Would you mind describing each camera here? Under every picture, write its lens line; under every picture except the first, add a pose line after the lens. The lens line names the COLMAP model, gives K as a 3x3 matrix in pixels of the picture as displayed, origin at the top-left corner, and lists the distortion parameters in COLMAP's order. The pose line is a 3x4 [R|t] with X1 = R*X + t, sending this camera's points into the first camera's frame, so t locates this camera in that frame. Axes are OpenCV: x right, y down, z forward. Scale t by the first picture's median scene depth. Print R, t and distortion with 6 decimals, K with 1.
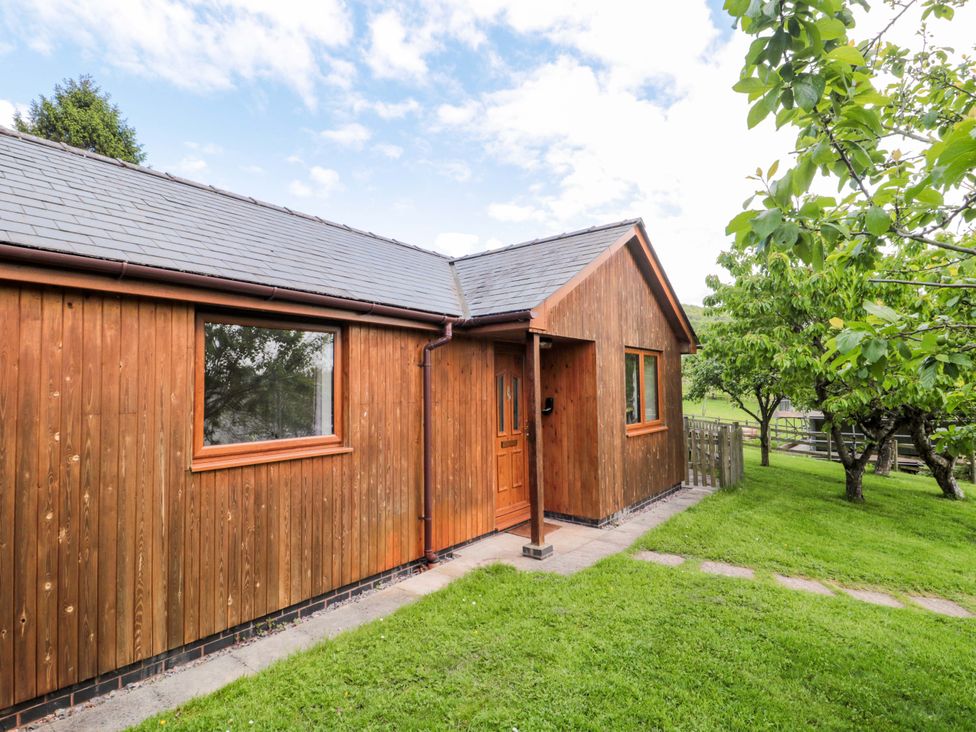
lens RADIAL K [[510.6, 0, 488.0], [0, 510.6, 366.0], [0, 0, 1]] dist [0.000036, -0.012999]
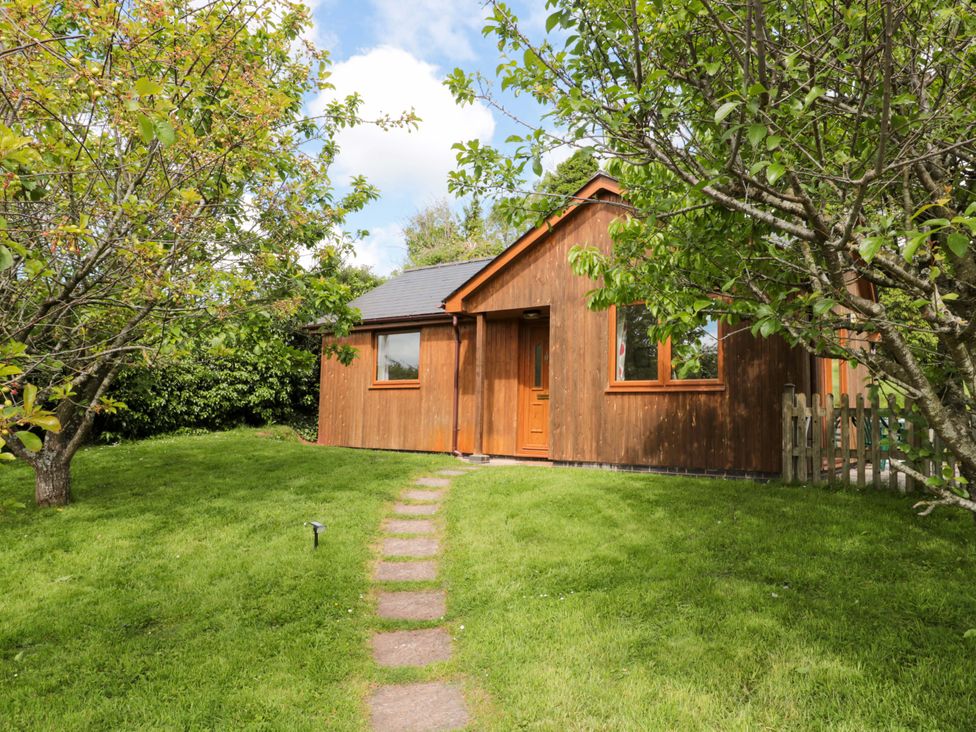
lens RADIAL K [[684.1, 0, 488.0], [0, 684.1, 366.0], [0, 0, 1]] dist [-0.005176, -0.002063]
pose [[0.062853, -0.066282, -0.995819, 2.454722], [0.027071, 0.997538, -0.064688, 0.260275], [0.997656, -0.022892, 0.064493, 1.068309]]
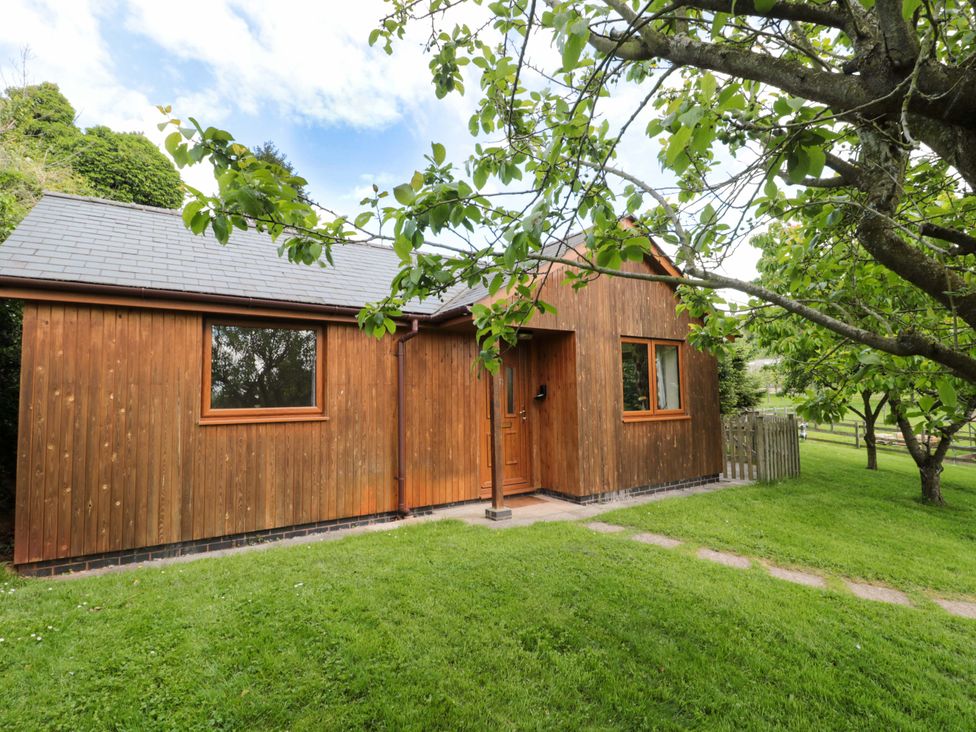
lens RADIAL K [[509.2, 0, 489.2], [0, 509.2, 364.5], [0, 0, 1]] dist [0.000458, -0.012831]
pose [[0.951760, -0.024468, -0.305865, 0.517291], [0.018849, 0.999595, -0.021310, 0.058830], [0.306263, 0.014517, 0.951836, -0.121698]]
